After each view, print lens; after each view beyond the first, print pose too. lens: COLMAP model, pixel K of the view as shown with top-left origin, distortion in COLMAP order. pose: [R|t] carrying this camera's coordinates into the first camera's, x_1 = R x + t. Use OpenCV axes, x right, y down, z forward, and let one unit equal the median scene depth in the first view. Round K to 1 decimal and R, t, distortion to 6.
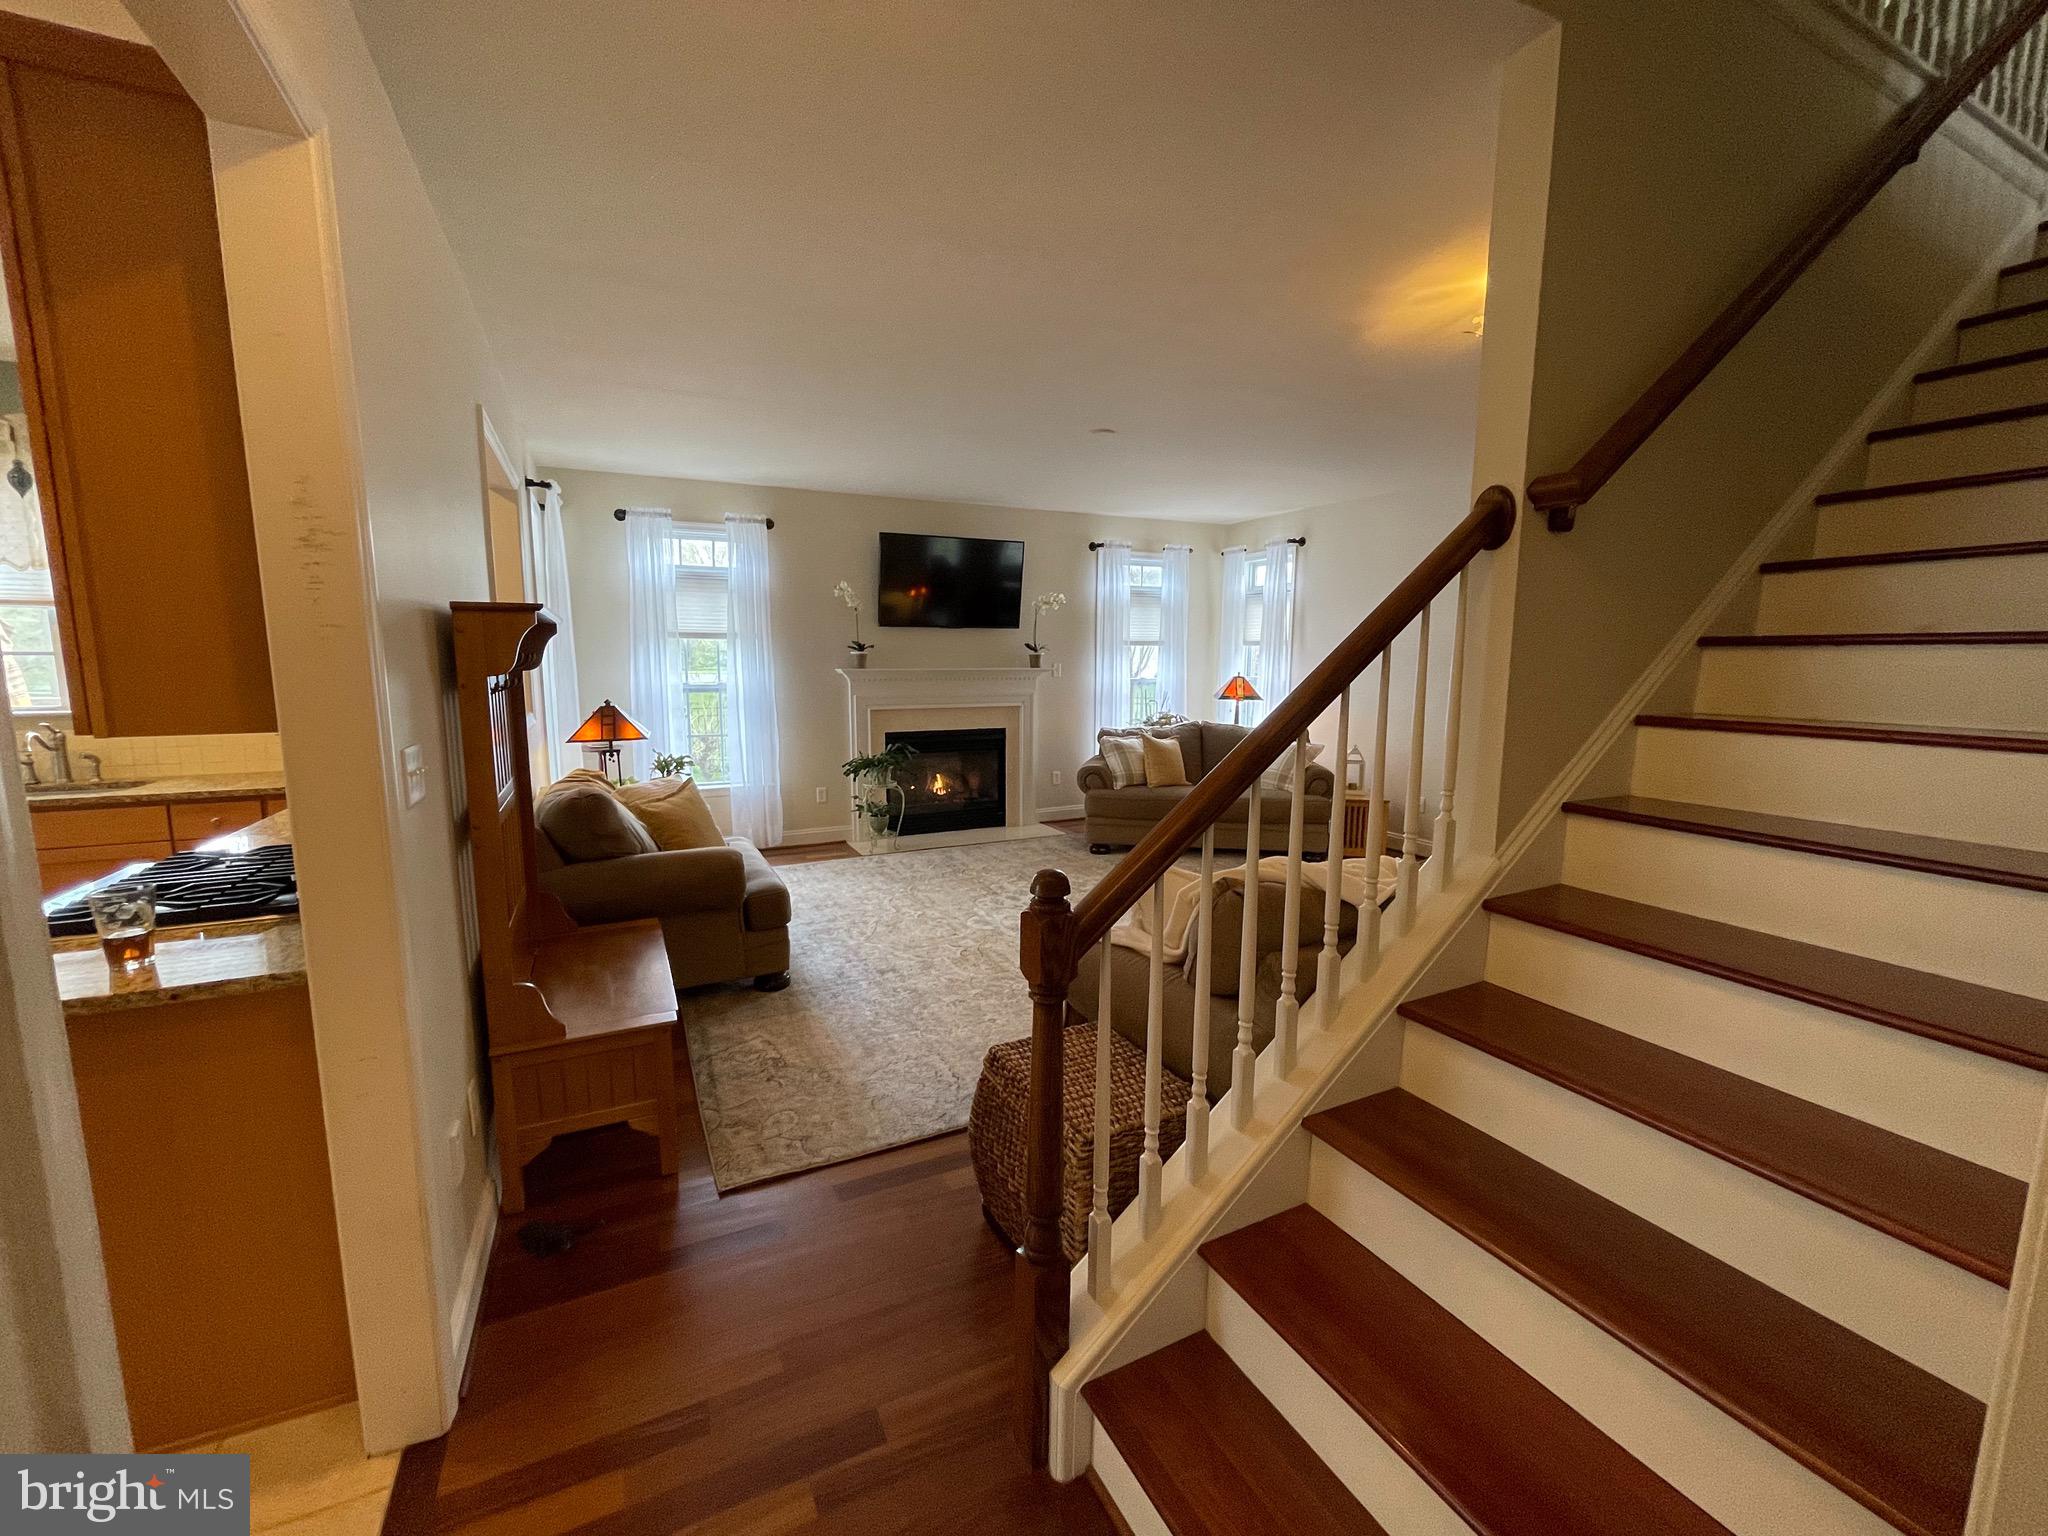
lens RADIAL K [[828.4, 0, 1005.0], [0, 828.4, 775.6], [0, 0, 1]] dist [-0.002414, -0.000268]
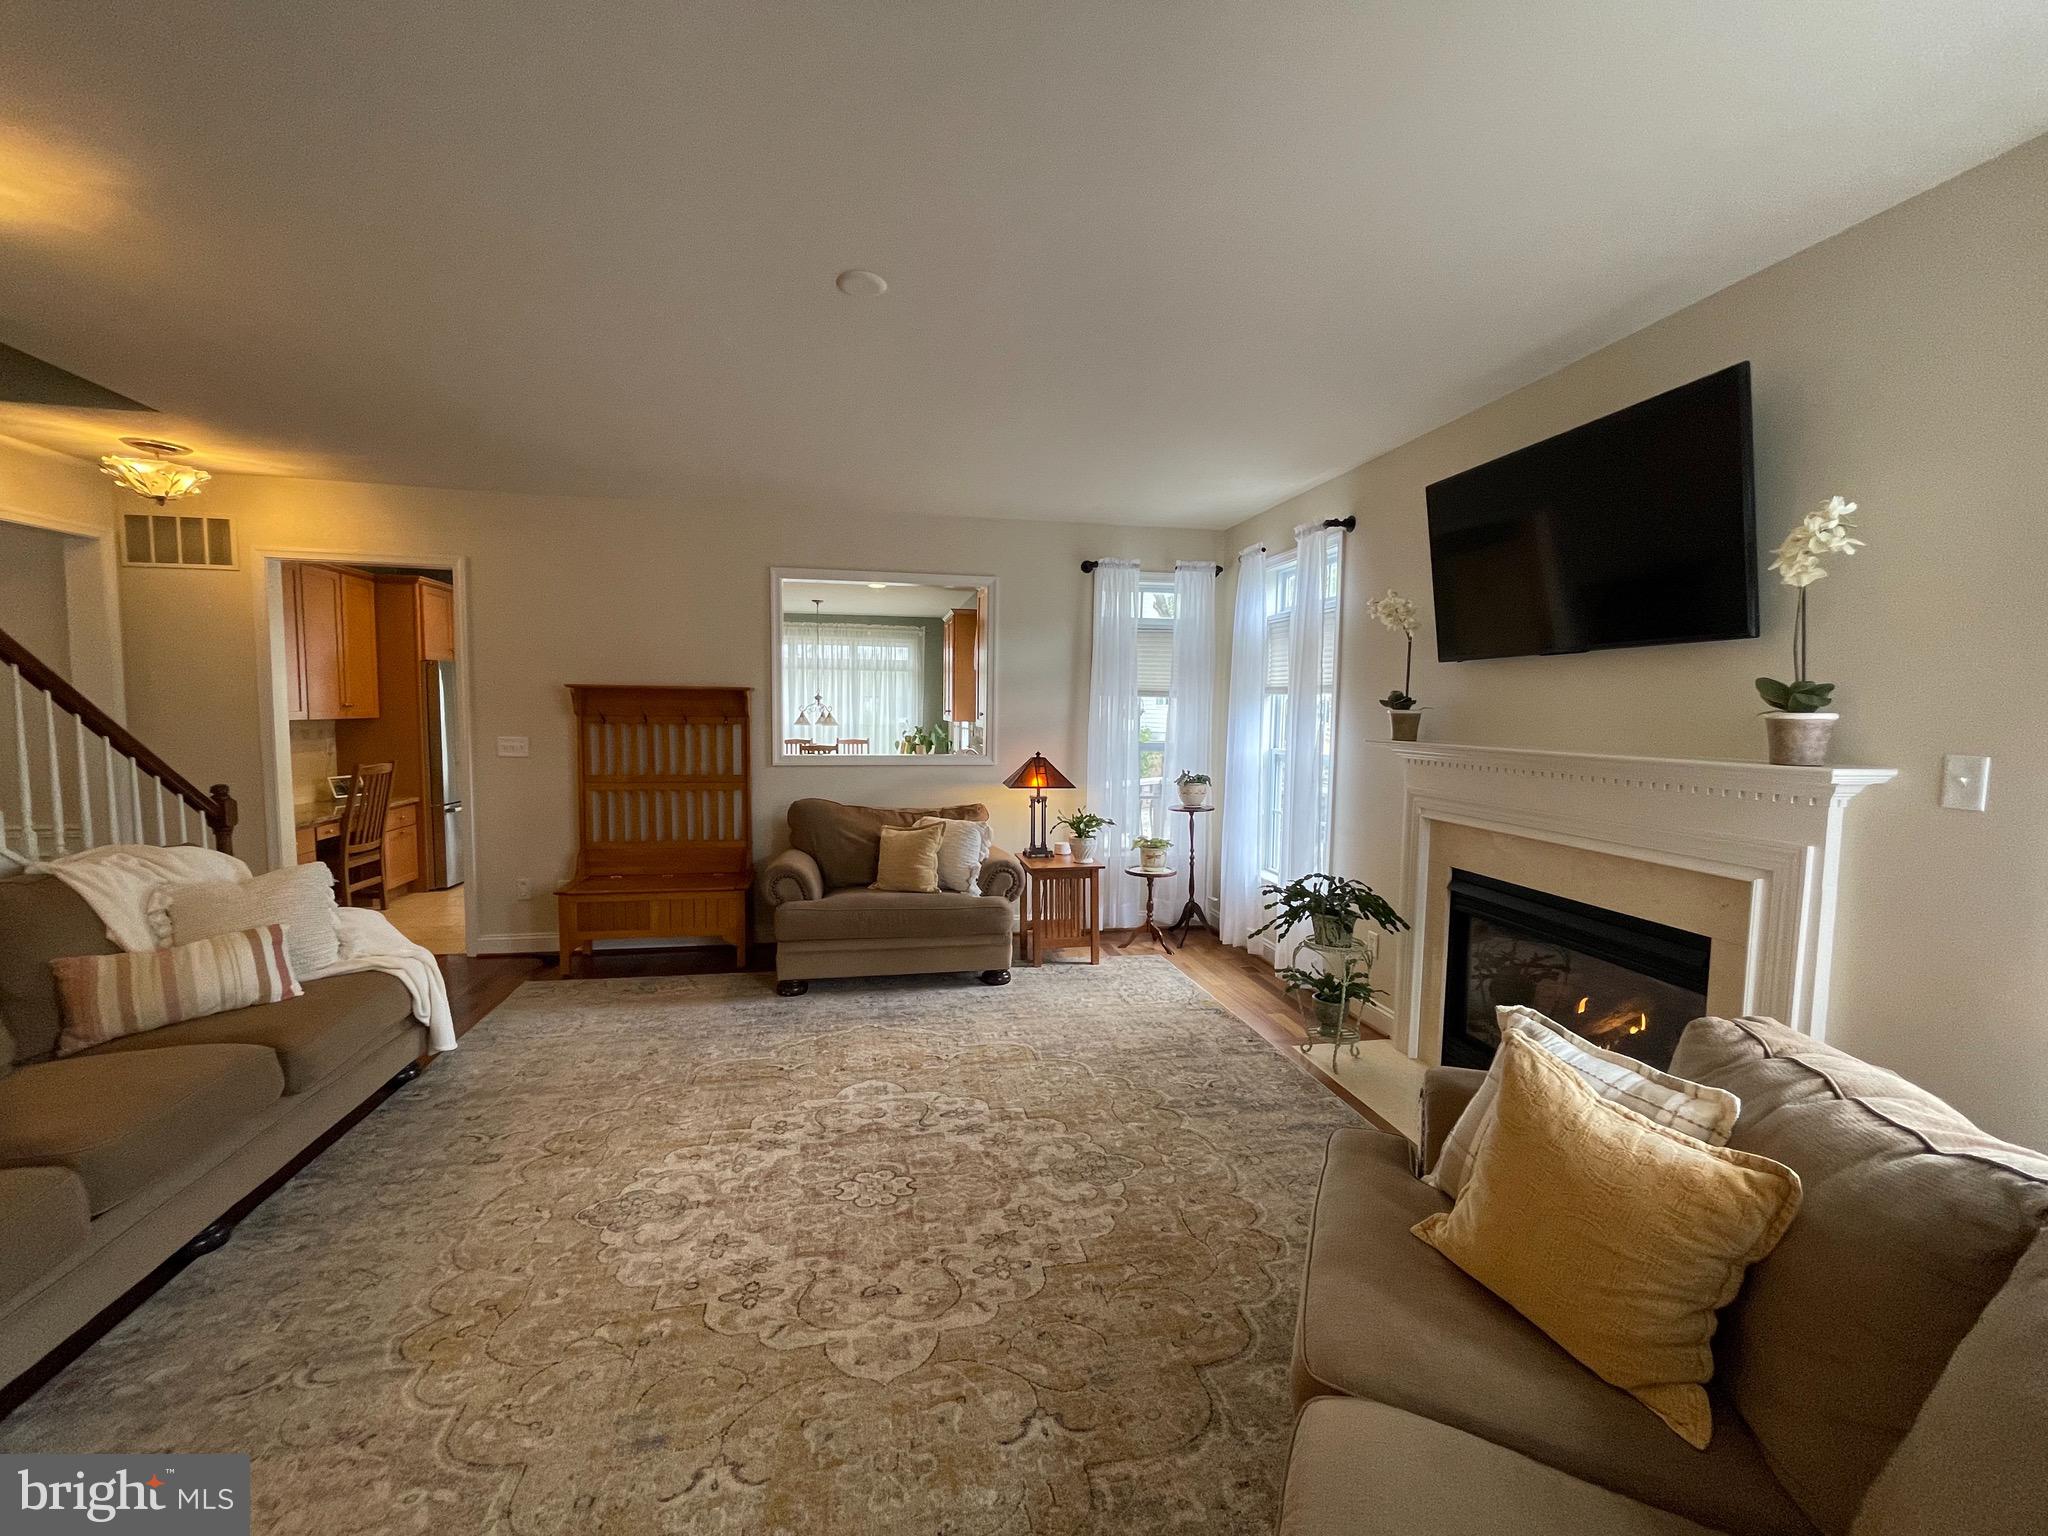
lens RADIAL K [[828.4, 0, 1013.0], [0, 828.4, 771.4], [0, 0, 1]] dist [-0.002414, -0.000268]
pose [[-0.255866, 0.067949, -0.964321, 0.404689], [-0.153972, 0.981928, 0.110044, -0.122675], [0.954372, 0.176635, -0.240780, 0.842369]]
